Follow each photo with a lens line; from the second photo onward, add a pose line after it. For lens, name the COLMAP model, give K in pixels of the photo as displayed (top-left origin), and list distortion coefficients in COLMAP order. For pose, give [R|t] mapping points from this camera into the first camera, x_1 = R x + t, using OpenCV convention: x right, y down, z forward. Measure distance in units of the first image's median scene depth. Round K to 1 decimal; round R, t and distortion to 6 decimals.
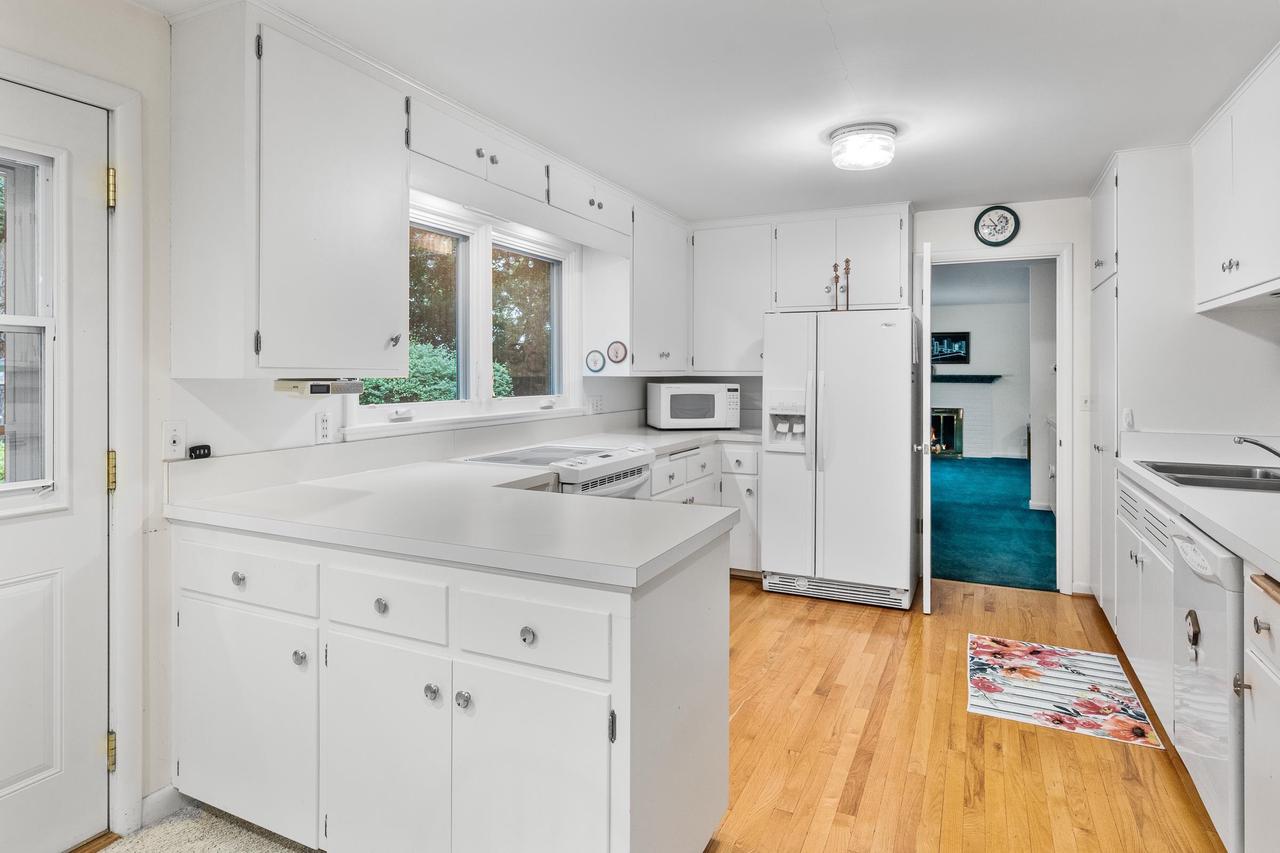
lens RADIAL K [[725.3, 0, 635.0], [0, 725.3, 369.0], [0, 0, 1]] dist [0.001664, -0.001173]
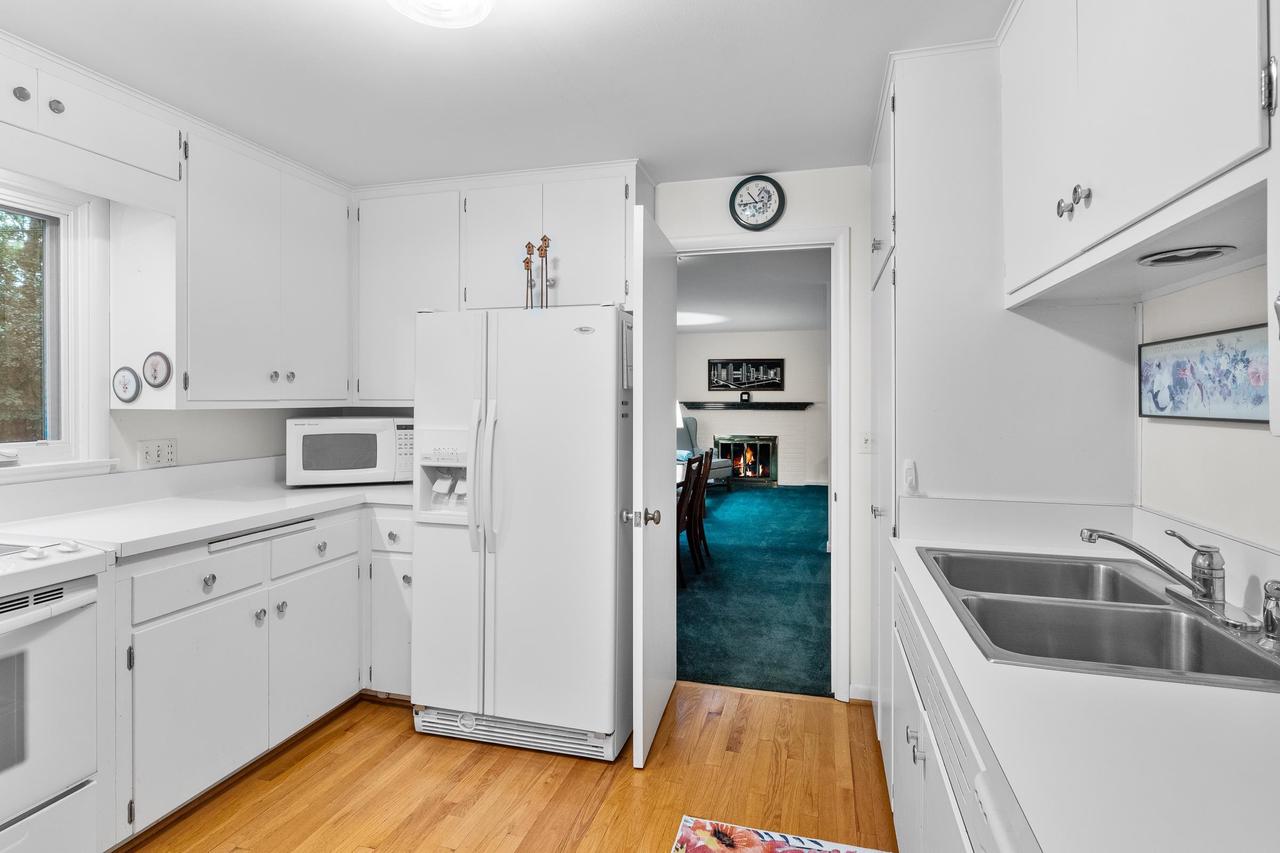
lens RADIAL K [[674.5, 0, 634.2], [0, 674.5, 394.3], [0, 0, 1]] dist [-0.017444, 0.001964]
pose [[0.983855, 0.000156, 0.178969, 0.264264], [0.000221, 0.999998, -0.002089, -0.001177], [-0.178969, 0.002095, 0.983853, 0.364689]]
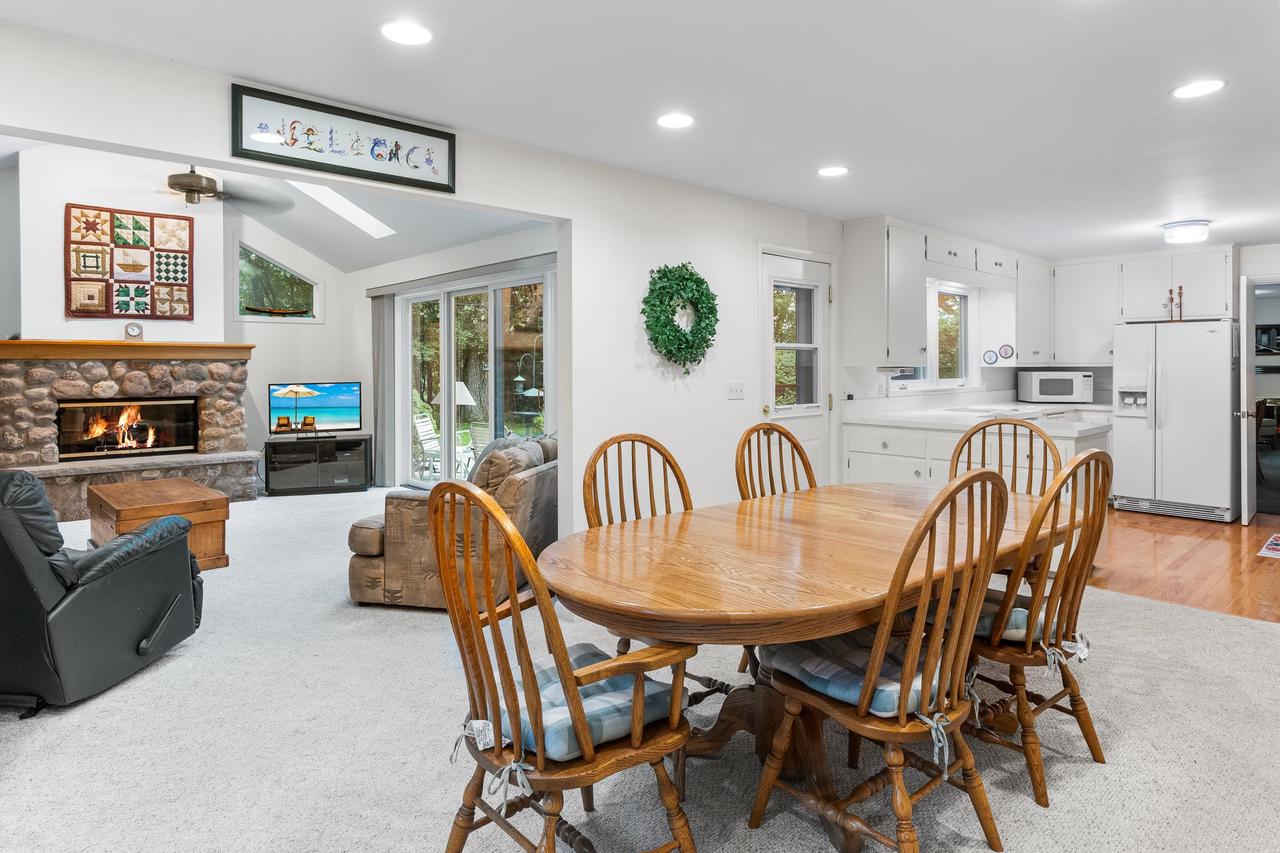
lens RADIAL K [[725.3, 0, 637.2], [0, 725.3, 364.4], [0, 0, 1]] dist [0.001664, -0.001173]
pose [[0.928143, -0.004799, -0.372192, -0.180642], [0.005626, 0.999984, 0.001138, -0.001289], [0.372181, -0.003150, 0.928155, -0.768183]]
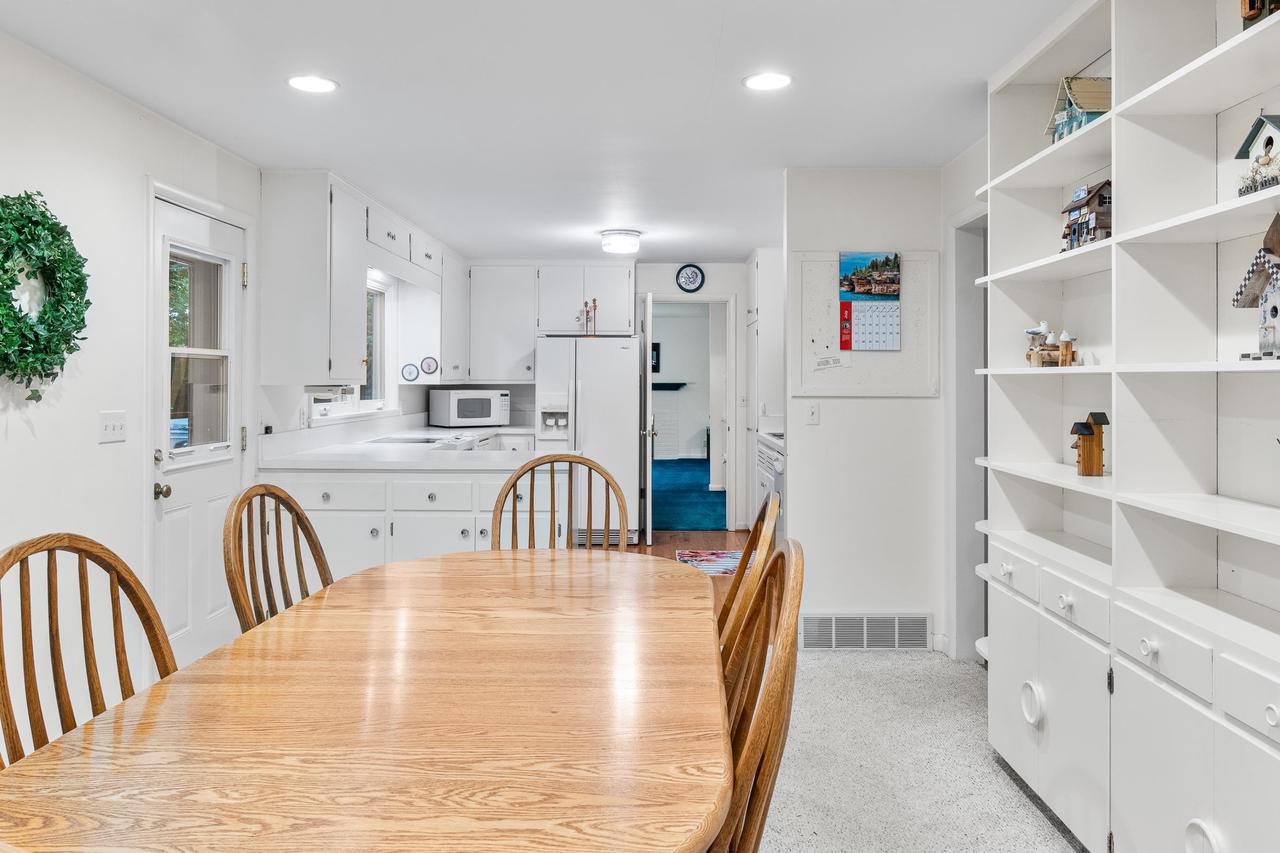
lens RADIAL K [[915.5, 0, 644.0], [0, 915.5, 378.9], [0, 0, 1]] dist [-0.018571, -0.004745]
pose [[0.909269, 0.000107, 0.416210, -0.346486], [-0.001341, 0.999996, 0.002673, -0.004222], [-0.416208, -0.002989, 0.909265, -0.622421]]
